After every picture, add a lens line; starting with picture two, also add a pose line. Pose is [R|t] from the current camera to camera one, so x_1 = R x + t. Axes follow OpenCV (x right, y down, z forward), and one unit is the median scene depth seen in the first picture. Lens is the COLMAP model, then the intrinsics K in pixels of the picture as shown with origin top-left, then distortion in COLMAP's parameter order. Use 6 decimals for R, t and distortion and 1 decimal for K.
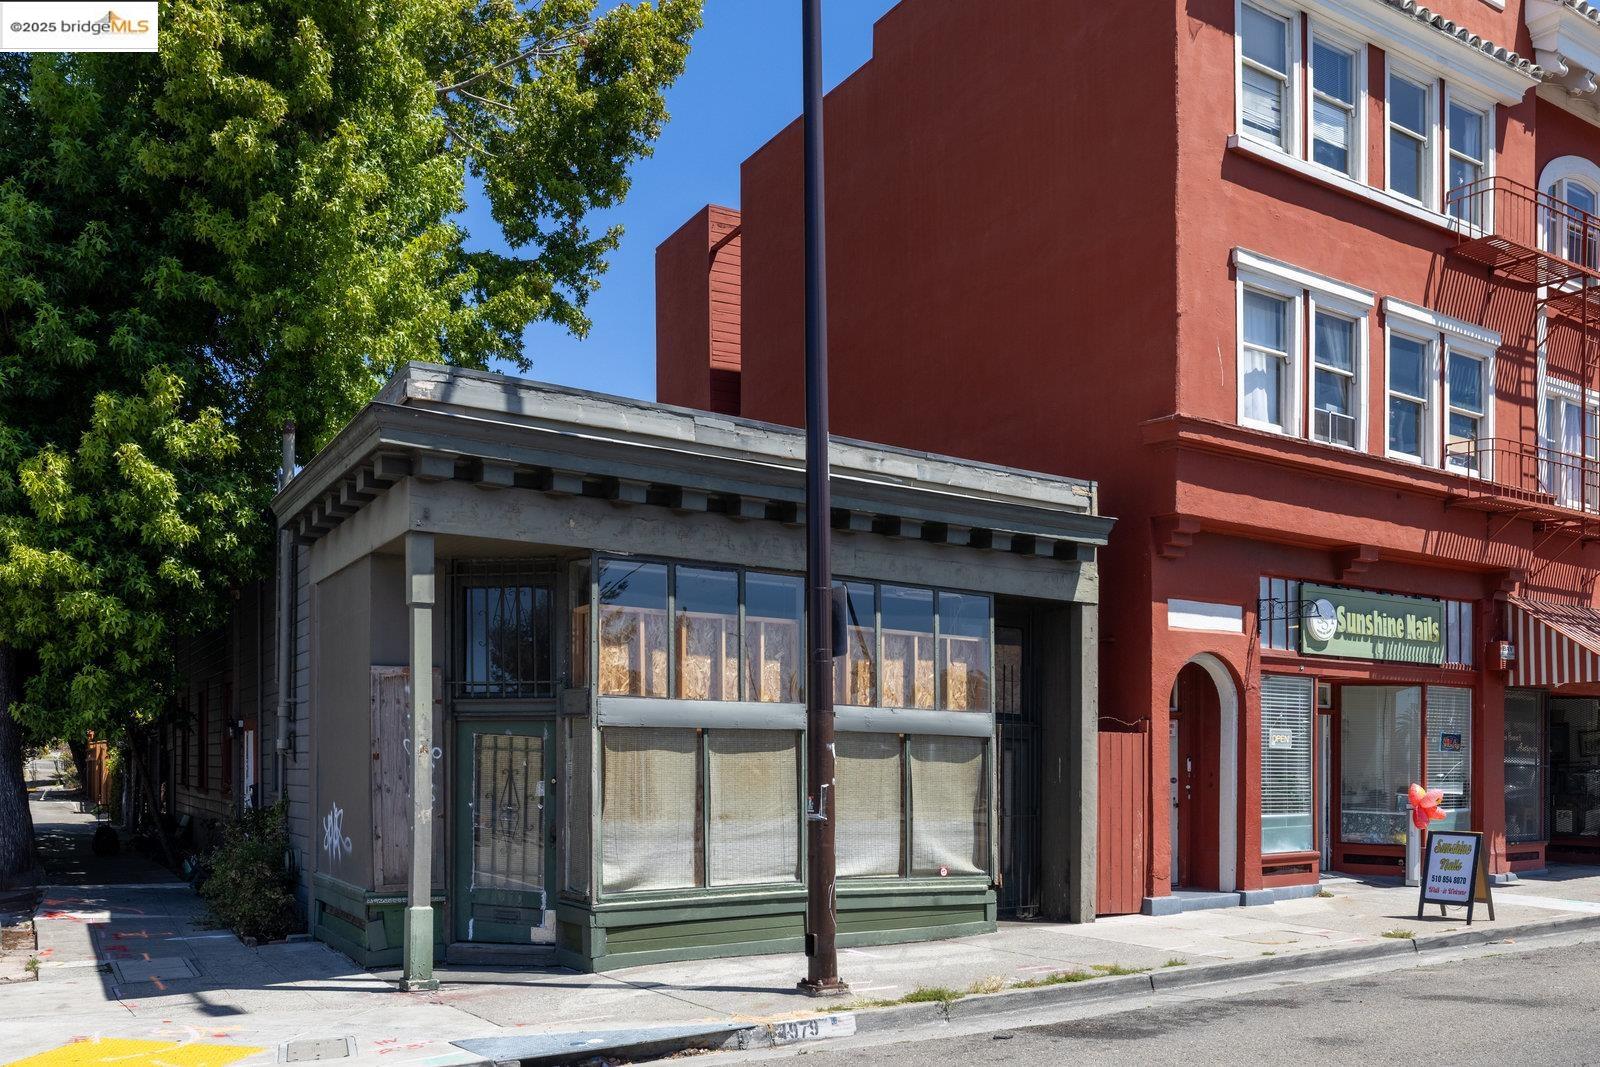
lens RADIAL K [[1257.0, 0, 834.2], [0, 1257.0, 899.9], [0, 0, 1]] dist [0.000550, 0.002266]
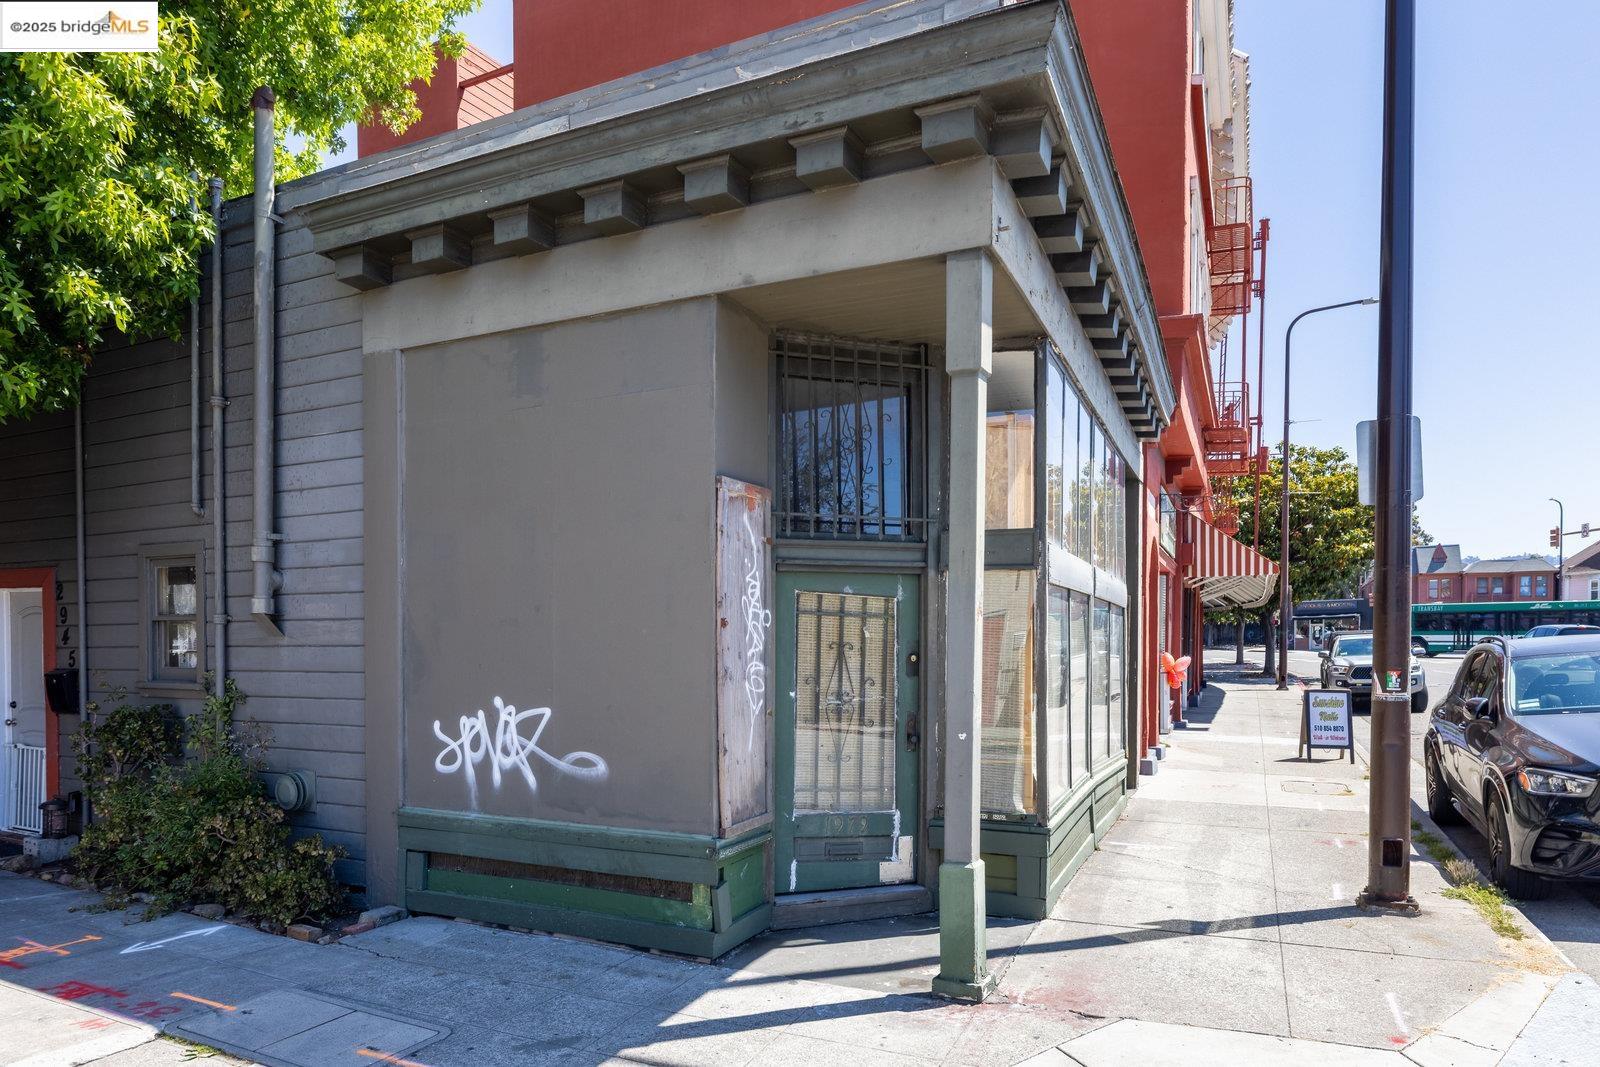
lens RADIAL K [[979.4, 0, 798.2], [0, 979.4, 730.6], [0, 0, 1]] dist [0.003530, 0.001391]
pose [[0.859767, -0.050978, 0.508135, -0.558265], [0.059564, 0.998224, -0.000636, -0.055325], [-0.507201, 0.030813, 0.861277, 0.538243]]
